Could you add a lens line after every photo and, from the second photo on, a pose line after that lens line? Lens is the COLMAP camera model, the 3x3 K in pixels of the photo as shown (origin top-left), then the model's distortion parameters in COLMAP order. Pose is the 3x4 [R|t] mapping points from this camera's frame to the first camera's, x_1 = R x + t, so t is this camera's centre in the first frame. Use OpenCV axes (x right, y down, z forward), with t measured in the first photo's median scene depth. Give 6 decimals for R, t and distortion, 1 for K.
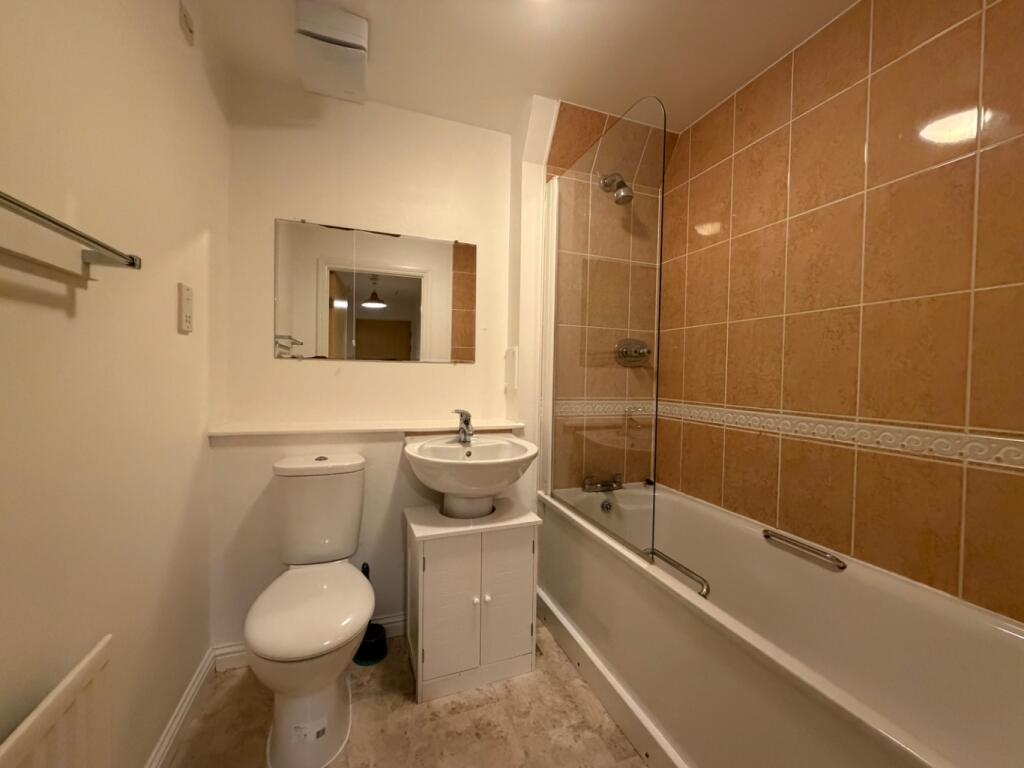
lens RADIAL K [[407.1, 0, 510.3], [0, 407.1, 381.8], [0, 0, 1]] dist [0.000350, 0.000189]
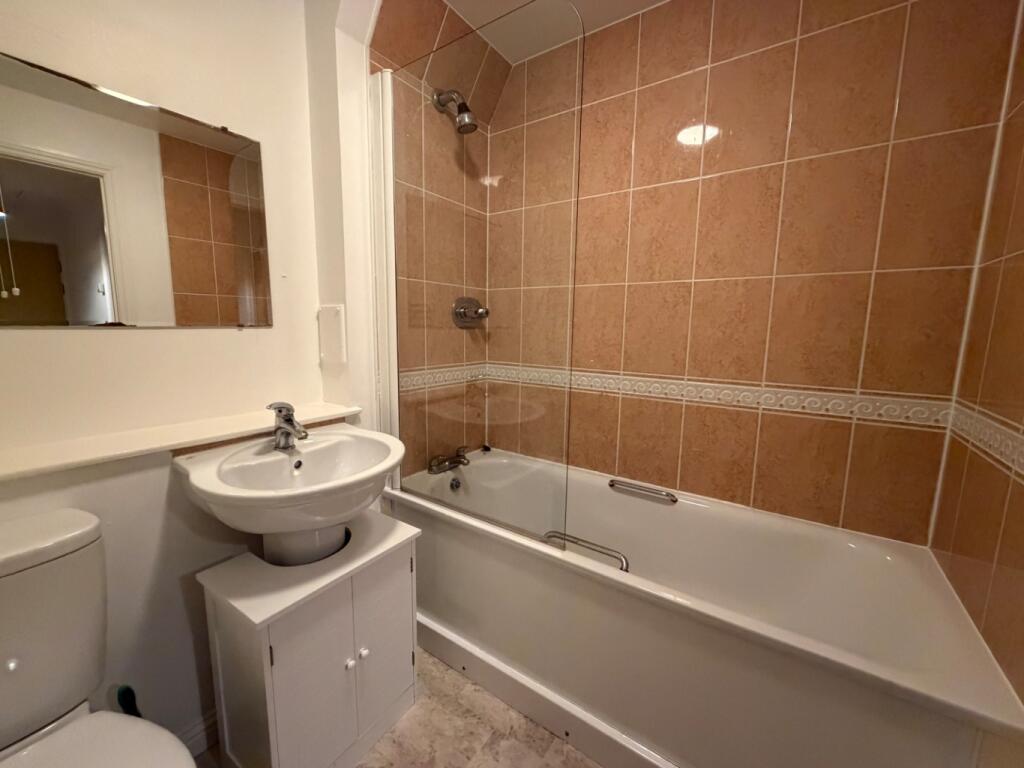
lens RADIAL K [[407.1, 0, 510.3], [0, 407.1, 381.8], [0, 0, 1]] dist [0.000350, 0.000189]
pose [[0.819985, -0.086871, 0.565754, -0.203185], [0.013463, 0.991070, 0.132664, -0.053040], [-0.572226, -0.101165, 0.813832, 0.272529]]
